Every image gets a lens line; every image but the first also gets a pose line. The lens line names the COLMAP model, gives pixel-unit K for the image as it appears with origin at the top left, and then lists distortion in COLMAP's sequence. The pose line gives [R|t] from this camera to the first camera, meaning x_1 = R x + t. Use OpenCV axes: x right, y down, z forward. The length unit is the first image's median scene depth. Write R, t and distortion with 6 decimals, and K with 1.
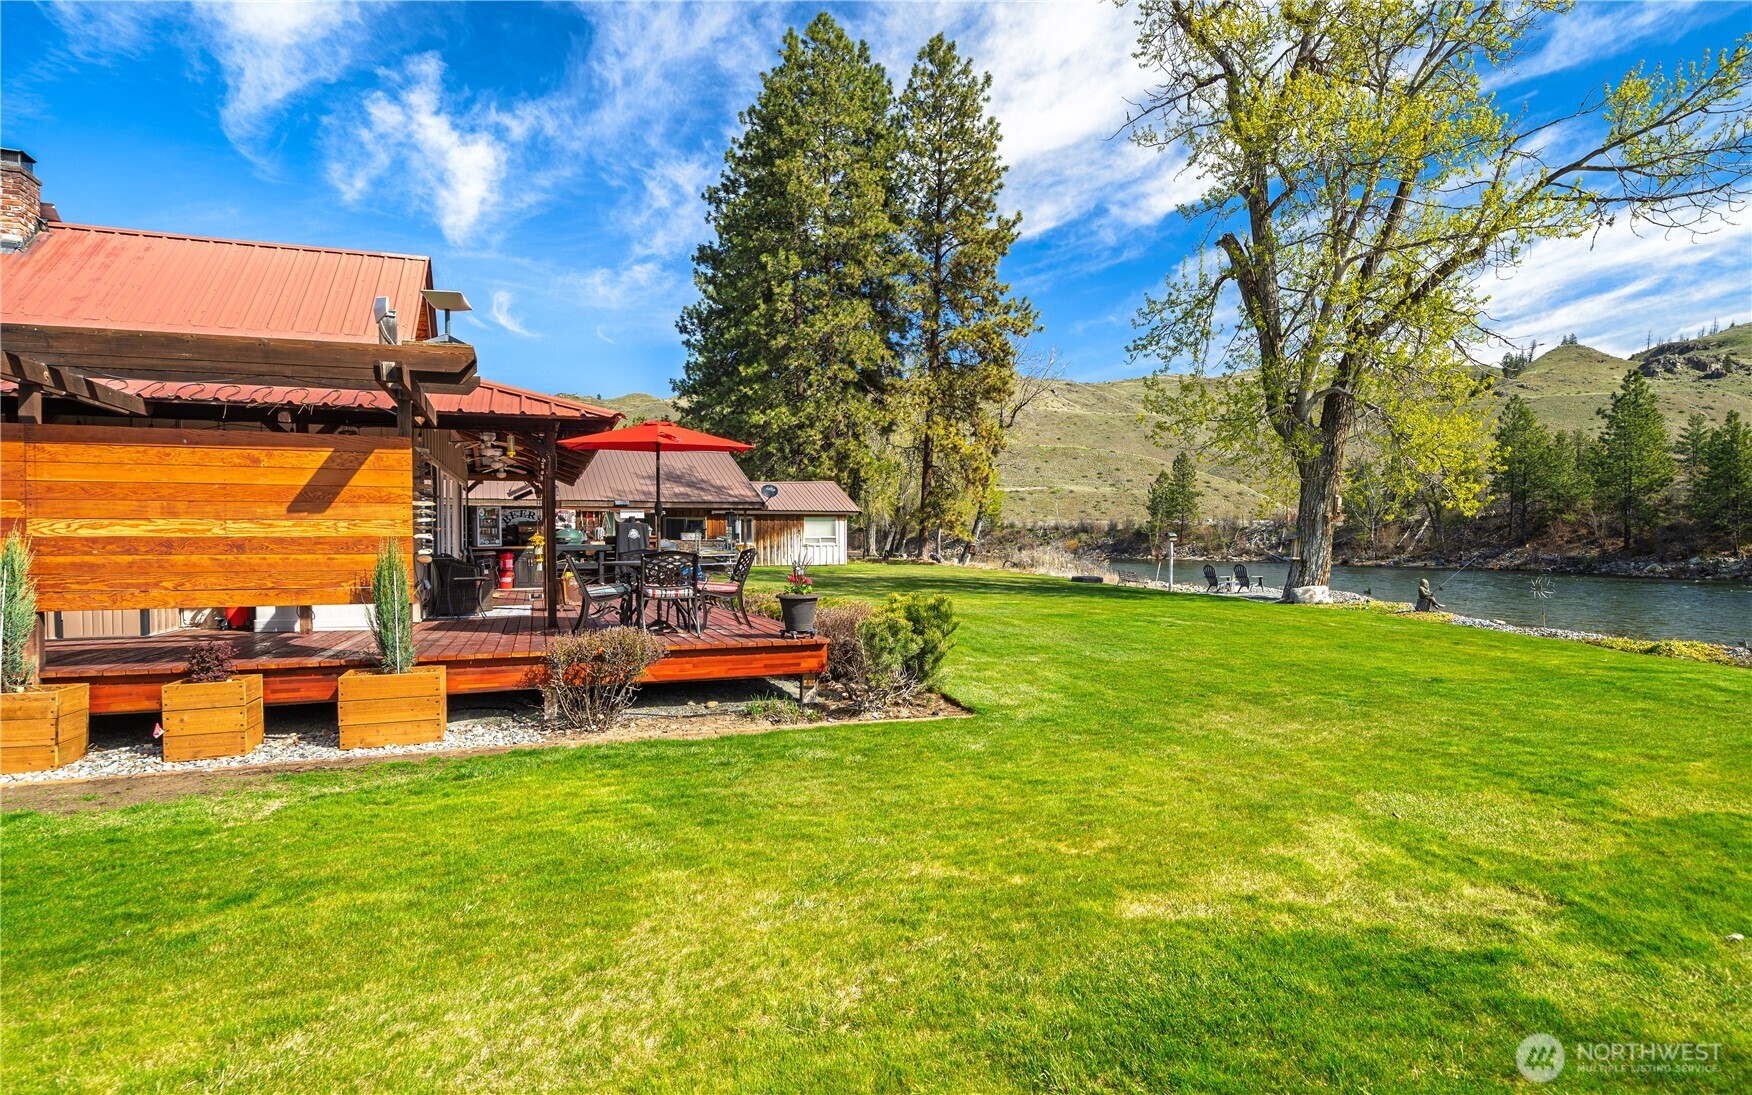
lens RADIAL K [[914.8, 0, 873.0], [0, 914.8, 551.9], [0, 0, 1]] dist [0.003733, 0.000456]
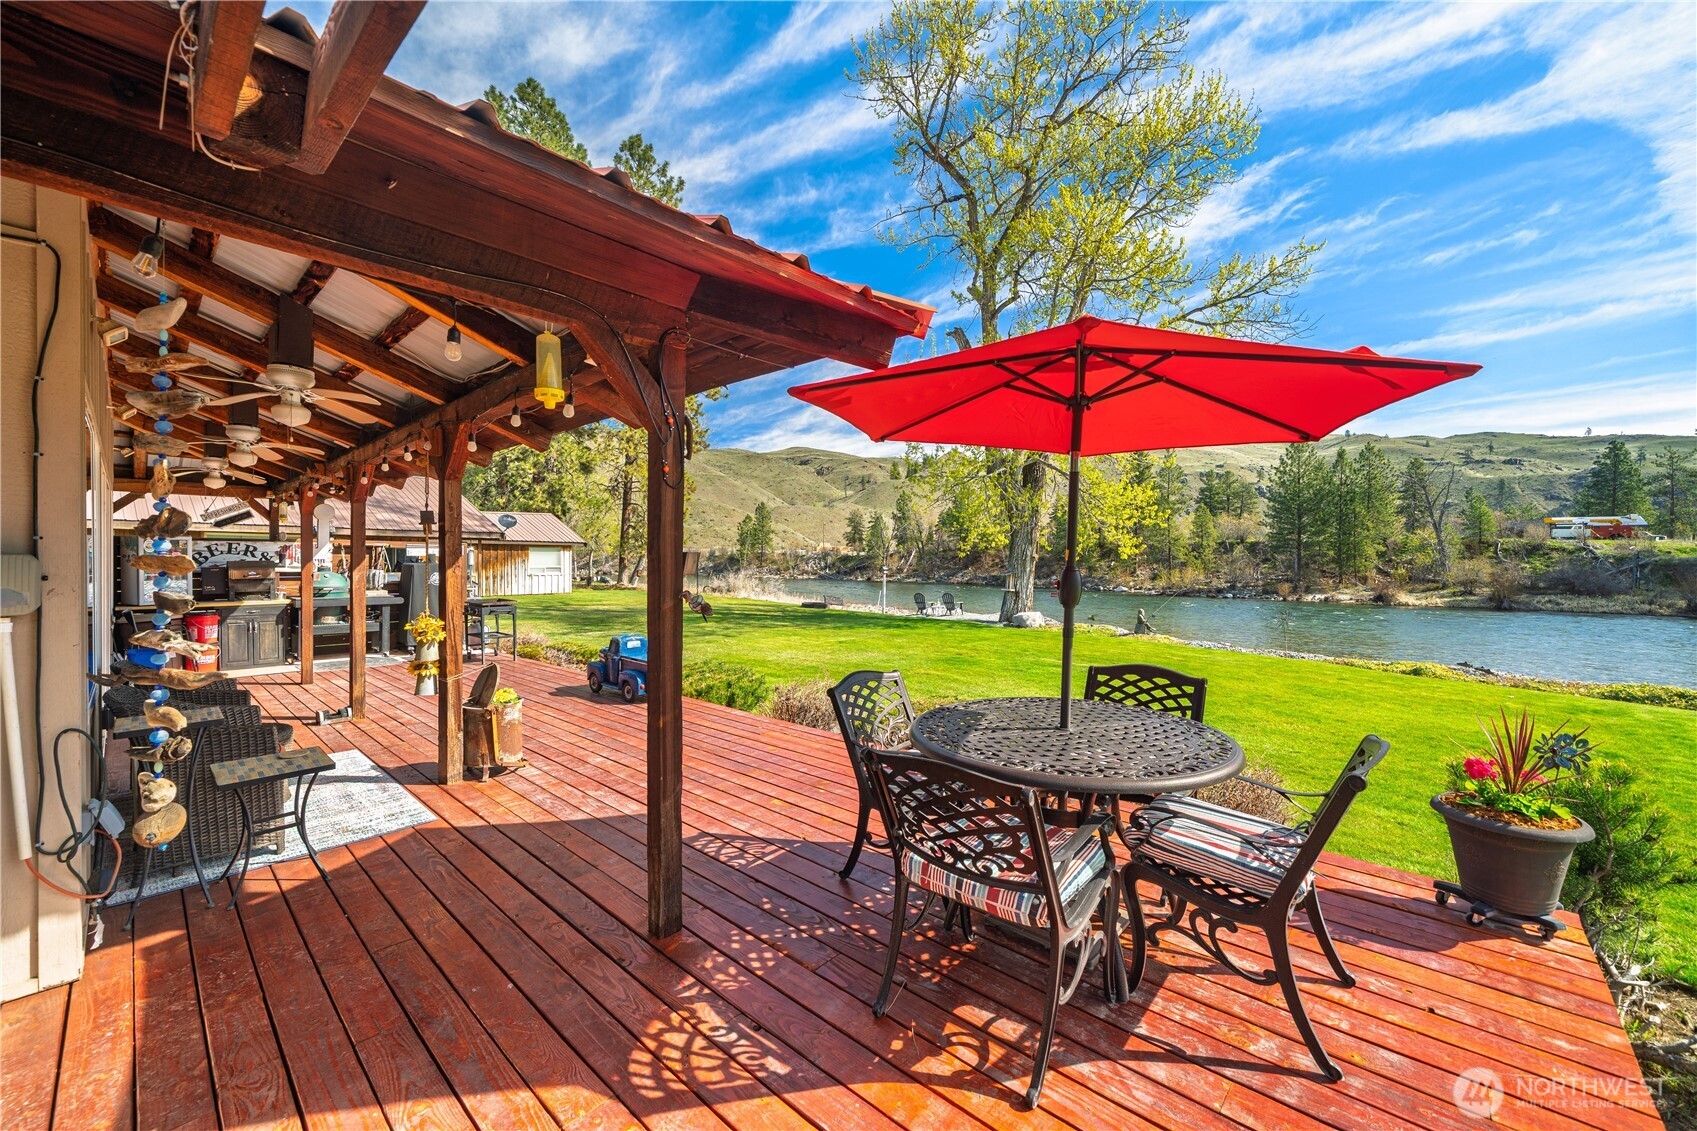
lens RADIAL K [[656.8, 0, 849.2], [0, 656.8, 563.8], [0, 0, 1]] dist [-0.001131, -0.000086]
pose [[0.886120, 0.004984, 0.463429, -0.089861], [-0.000117, 0.999945, -0.010531, -0.010993], [-0.463456, 0.009278, 0.886071, 0.168140]]
